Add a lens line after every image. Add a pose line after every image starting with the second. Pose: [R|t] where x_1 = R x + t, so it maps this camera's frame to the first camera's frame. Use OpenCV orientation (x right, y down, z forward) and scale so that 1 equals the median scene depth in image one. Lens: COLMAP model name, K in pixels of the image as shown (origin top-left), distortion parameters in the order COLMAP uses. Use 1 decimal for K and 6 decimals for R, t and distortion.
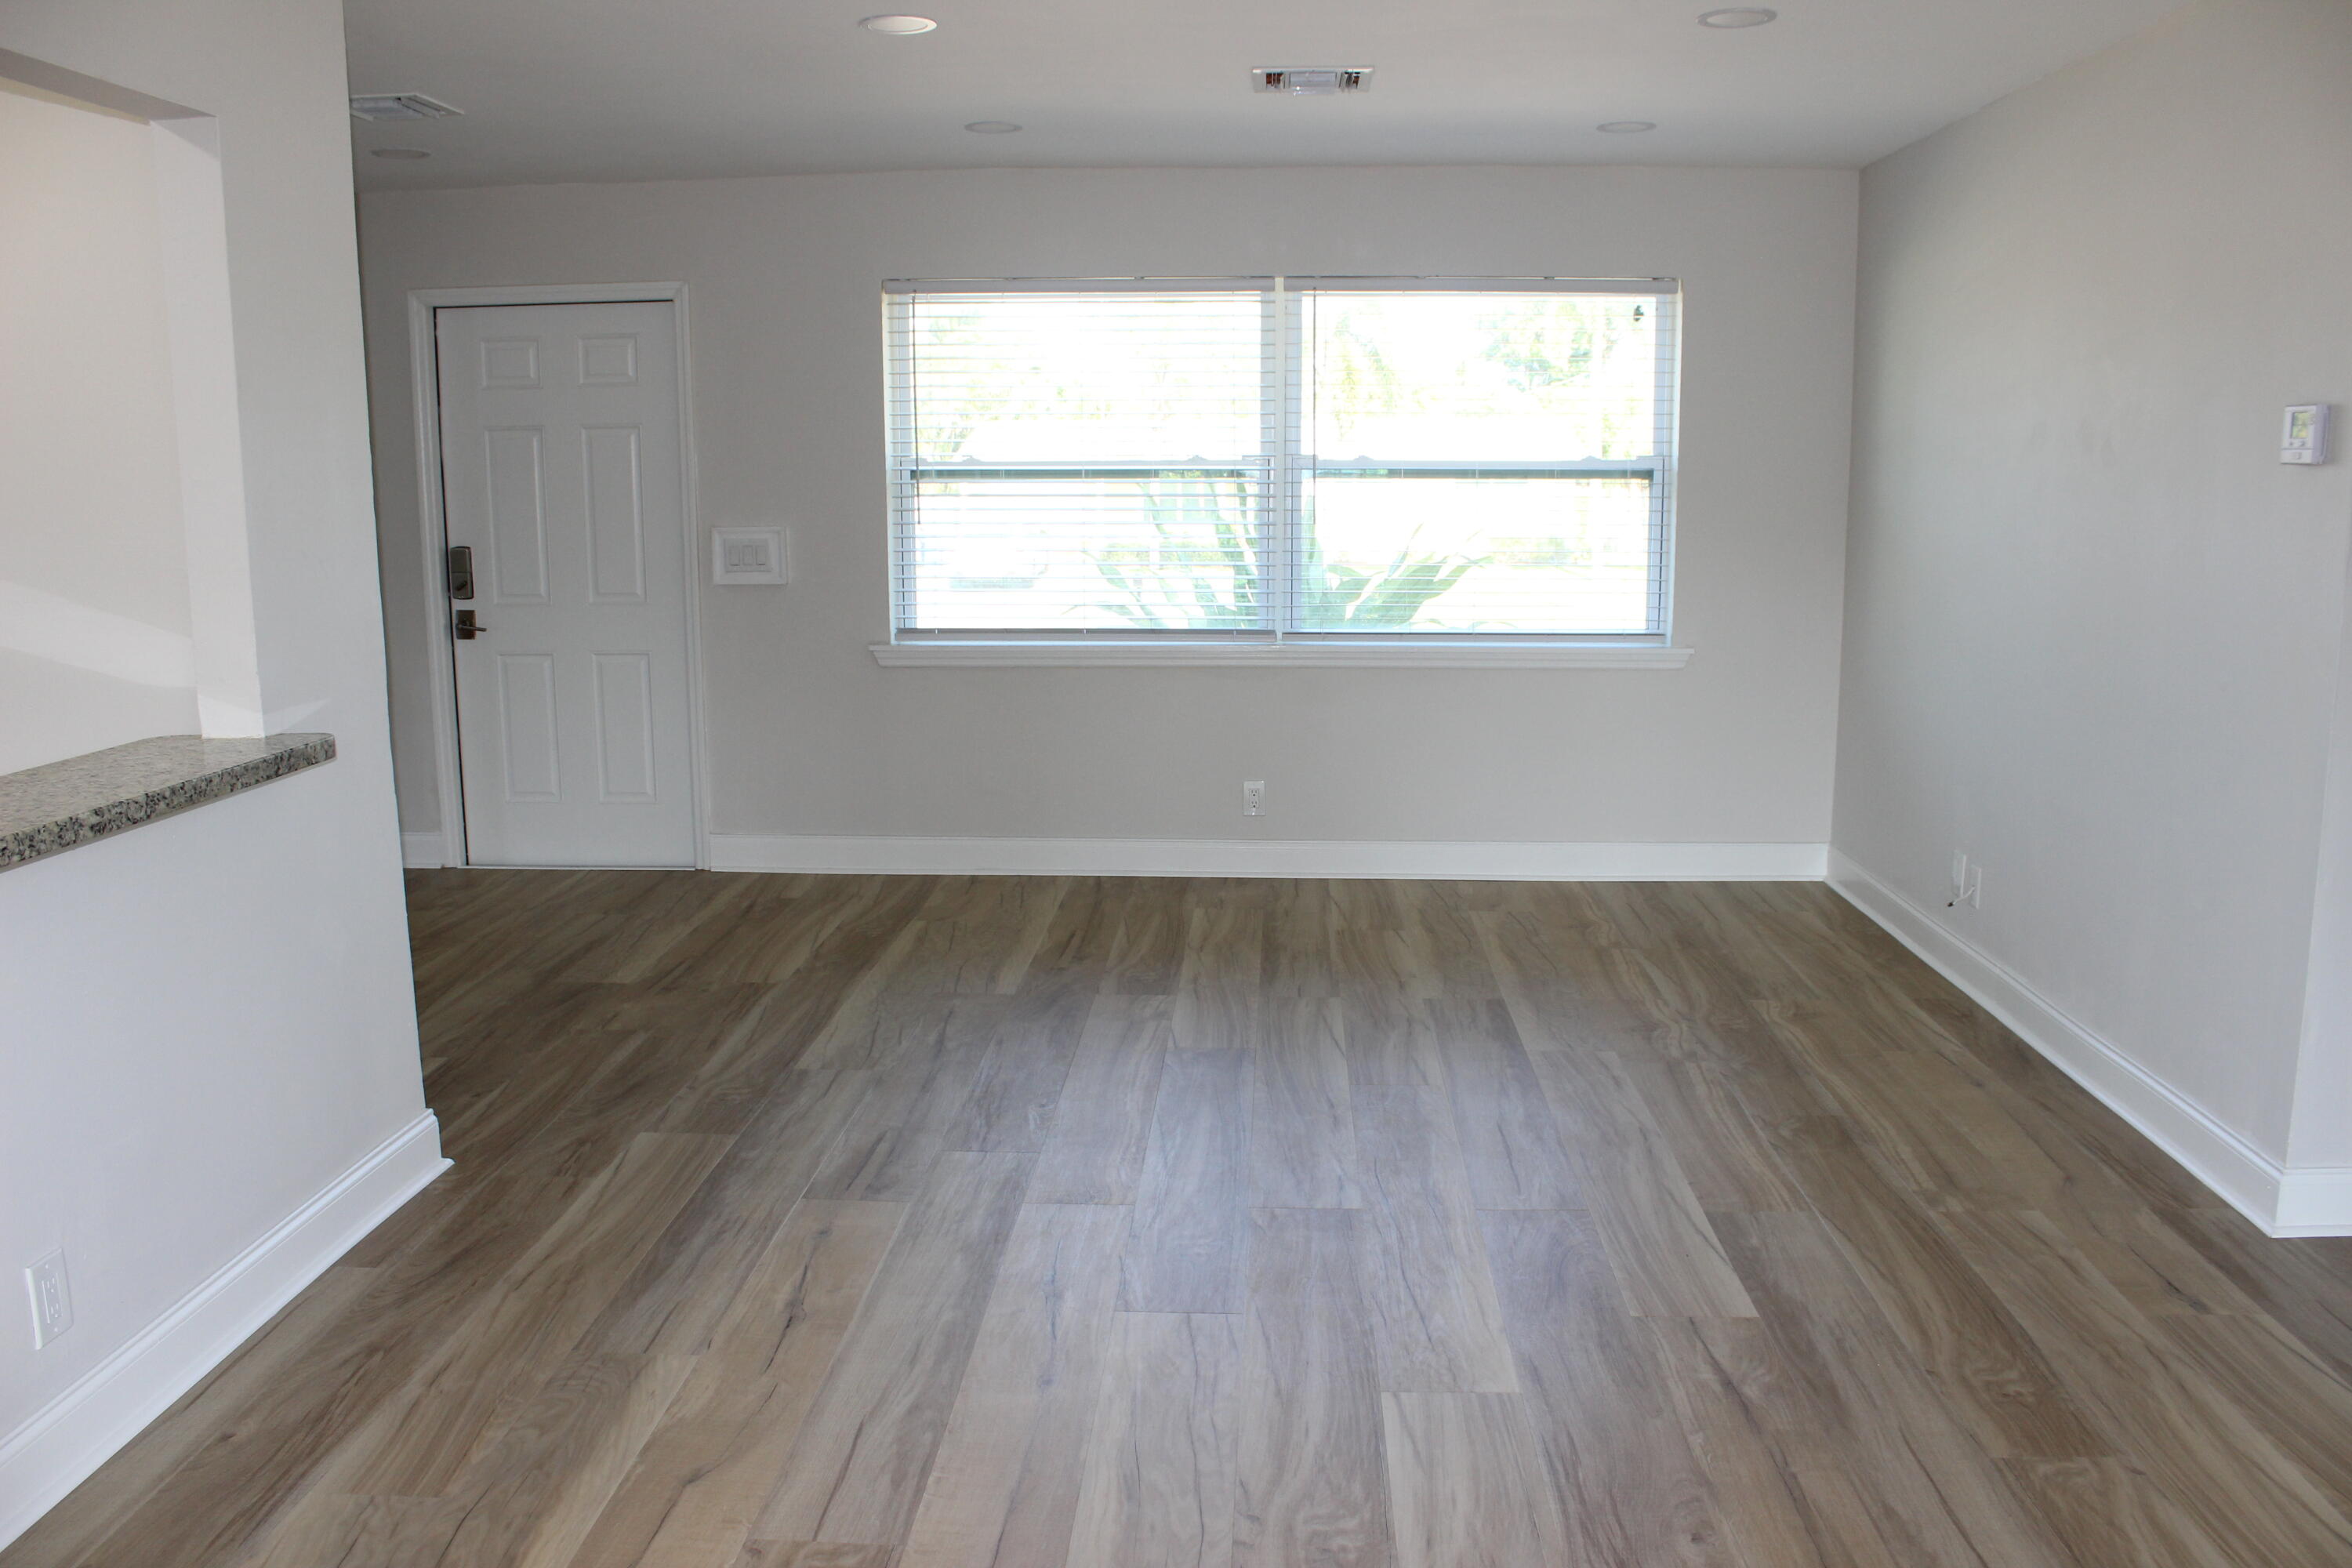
lens RADIAL K [[1944.0, 0, 1167.8], [0, 1944.0, 790.2], [0, 0, 1]] dist [-0.137111, 0.103660]
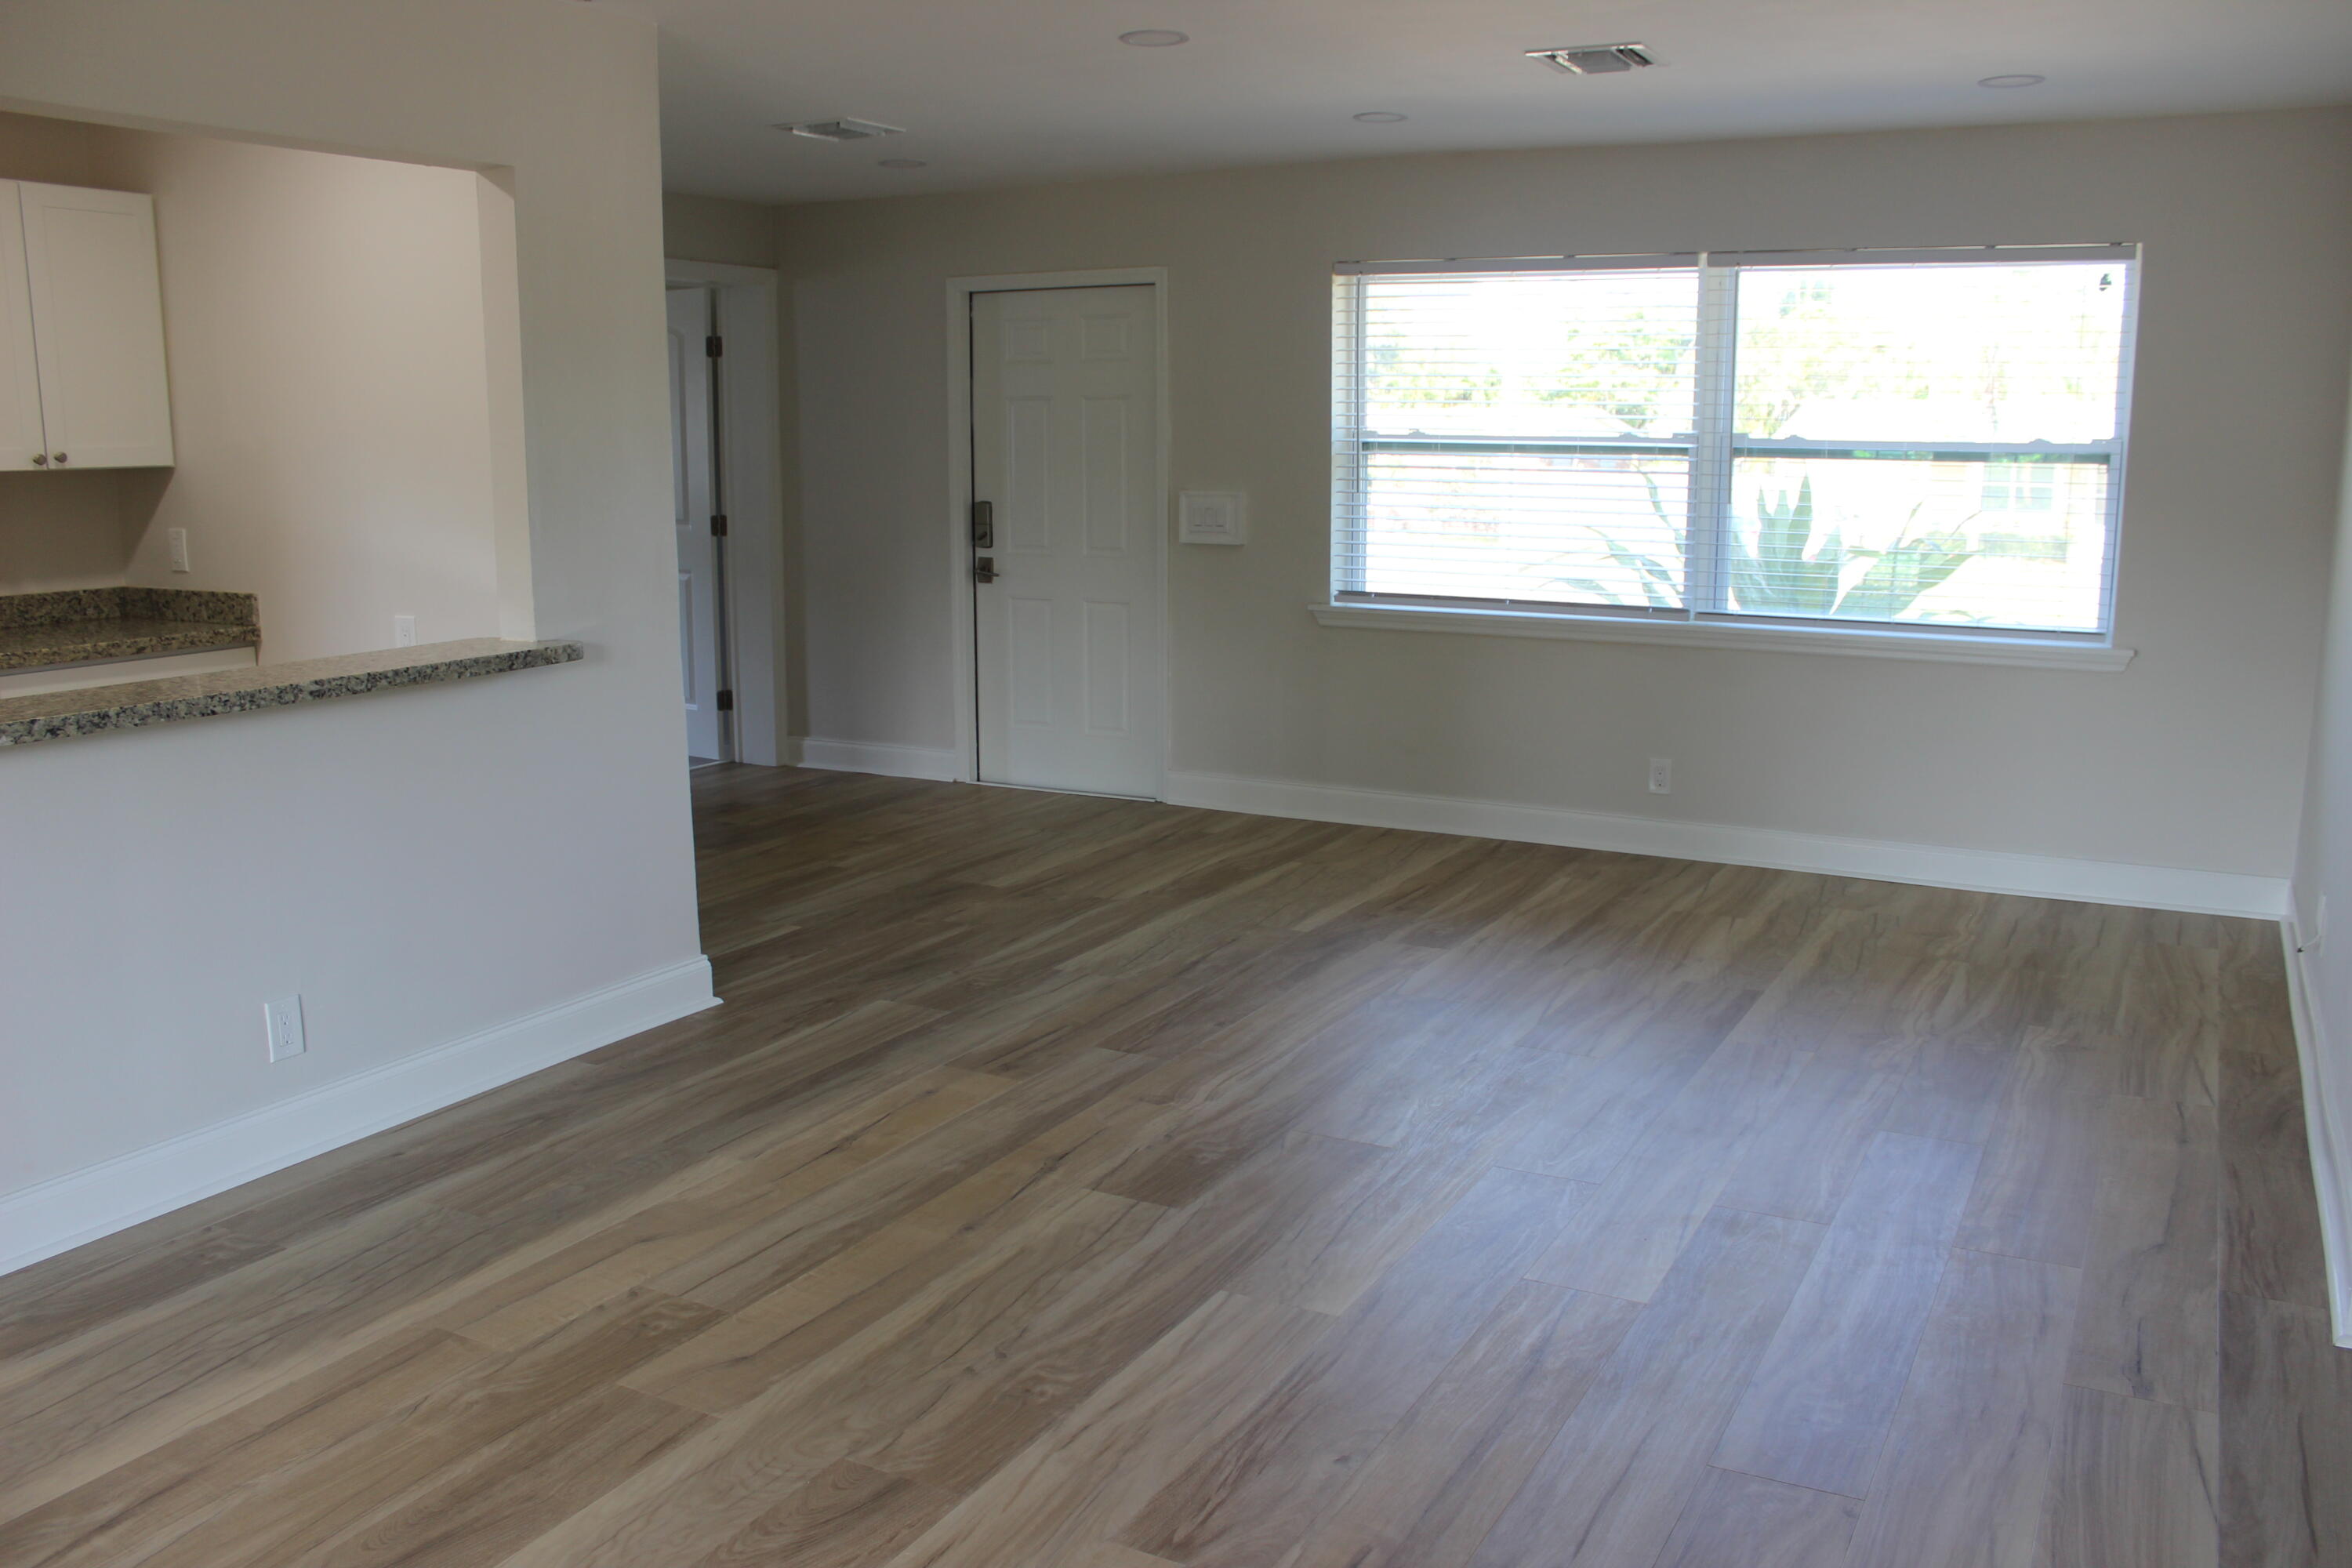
lens RADIAL K [[1944.0, 0, 1180.4], [0, 1944.0, 789.9], [0, 0, 1]] dist [-0.137111, 0.103660]
pose [[0.904432, 0.082595, -0.418547, 0.288955], [-0.076799, 0.996574, 0.030707, -0.000580], [0.419649, 0.004371, 0.907676, -0.002112]]
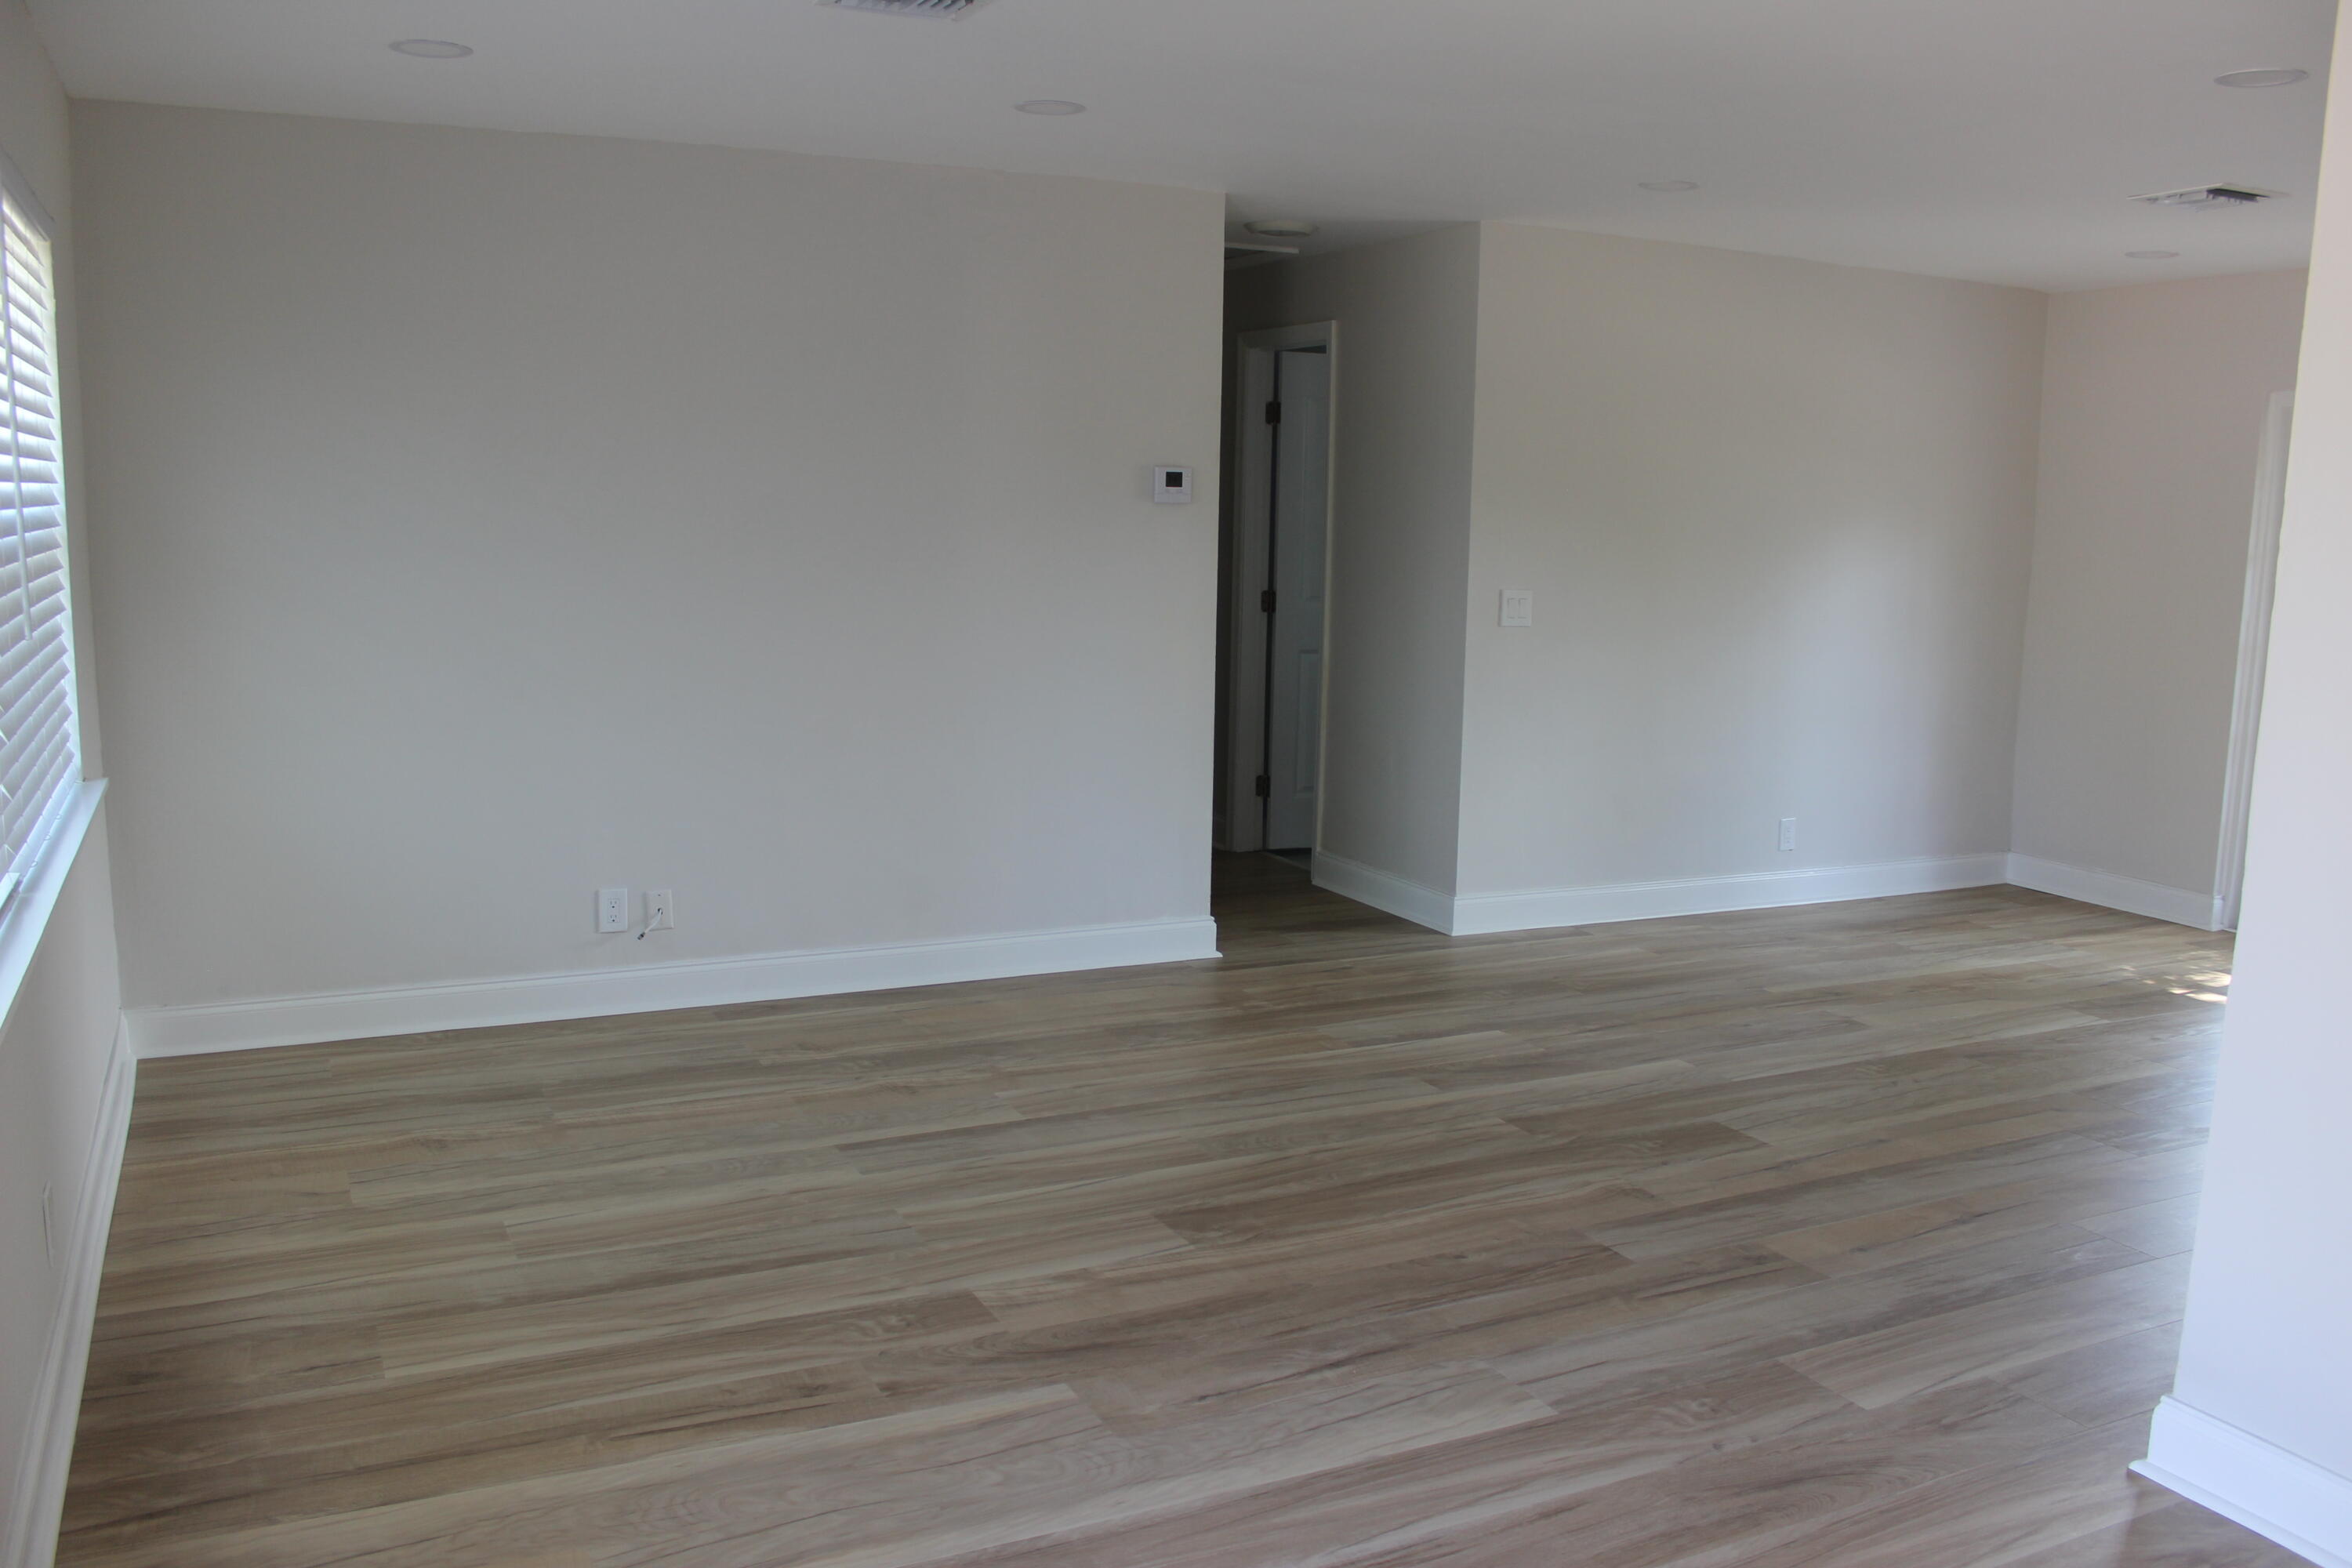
lens RADIAL K [[1944.0, 0, 1176.7], [0, 1944.0, 786.0], [0, 0, 1]] dist [-0.137111, 0.103660]
pose [[-0.491345, -0.134641, 0.860495, -0.574423], [0.130533, 0.965436, 0.225596, -0.203540], [-0.861128, 0.223169, -0.456788, 1.162770]]
